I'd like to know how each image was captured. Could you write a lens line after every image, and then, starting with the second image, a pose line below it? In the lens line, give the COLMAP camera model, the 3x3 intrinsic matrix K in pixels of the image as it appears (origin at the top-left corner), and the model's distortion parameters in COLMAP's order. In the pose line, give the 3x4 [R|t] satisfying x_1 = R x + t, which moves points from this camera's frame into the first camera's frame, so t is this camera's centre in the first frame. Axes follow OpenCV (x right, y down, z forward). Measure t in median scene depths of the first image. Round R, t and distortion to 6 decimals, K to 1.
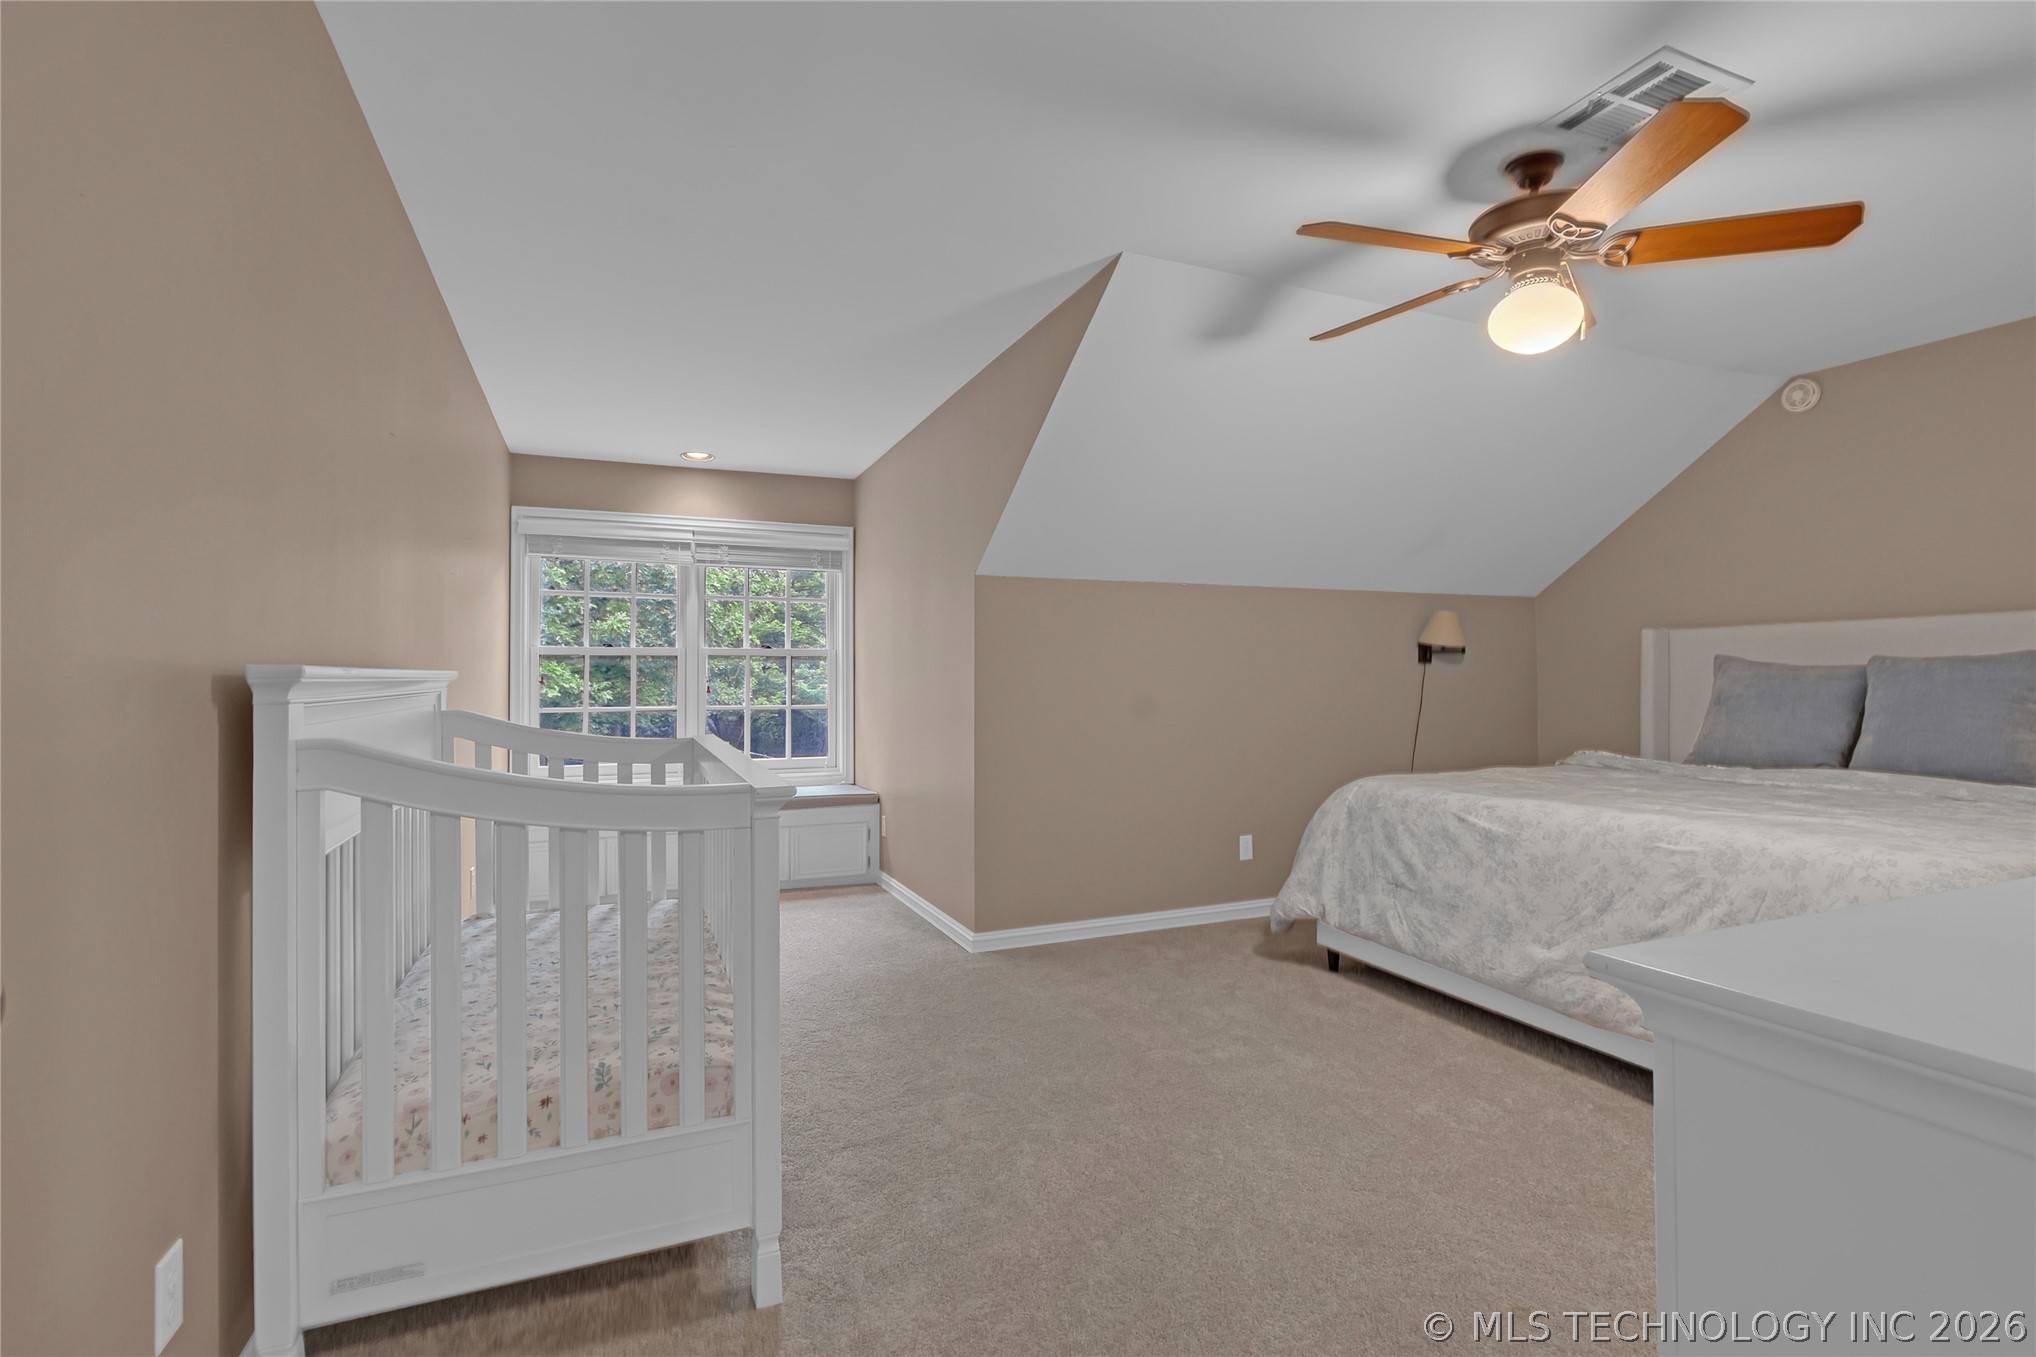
lens RADIAL K [[949.6, 0, 982.2], [0, 949.6, 678.7], [0, 0, 1]] dist [-0.002884, -0.001583]
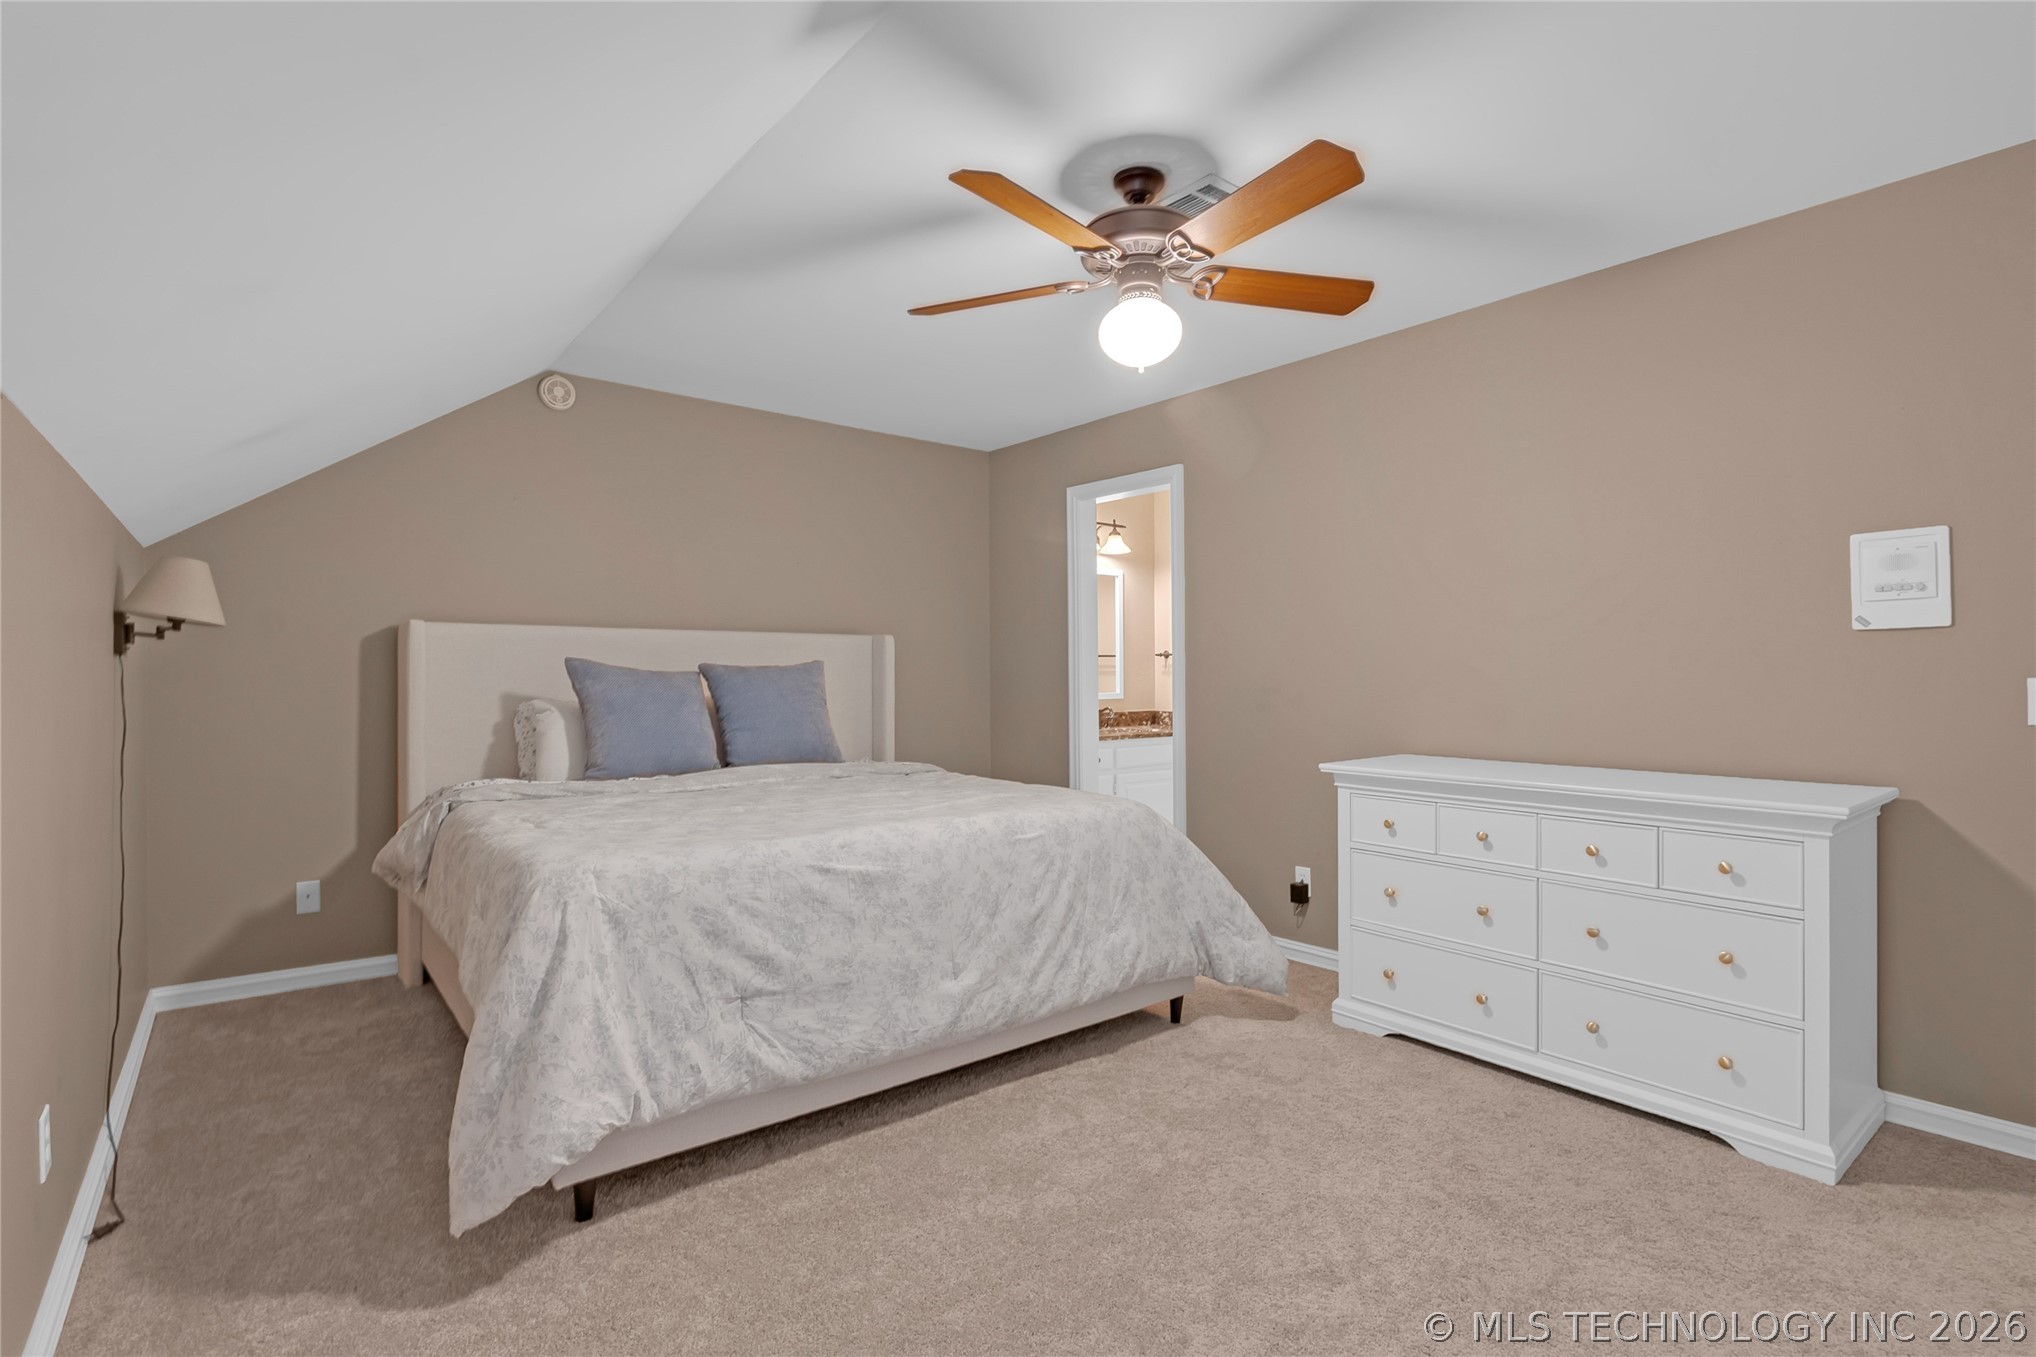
lens RADIAL K [[949.6, 0, 1034.7], [0, 949.6, 678.8], [0, 0, 1]] dist [-0.002884, -0.001583]
pose [[-0.304397, 0.004194, 0.952536, -0.271285], [0.000178, 0.999991, -0.004346, -0.001794], [-0.952545, -0.001153, -0.304395, 1.071094]]
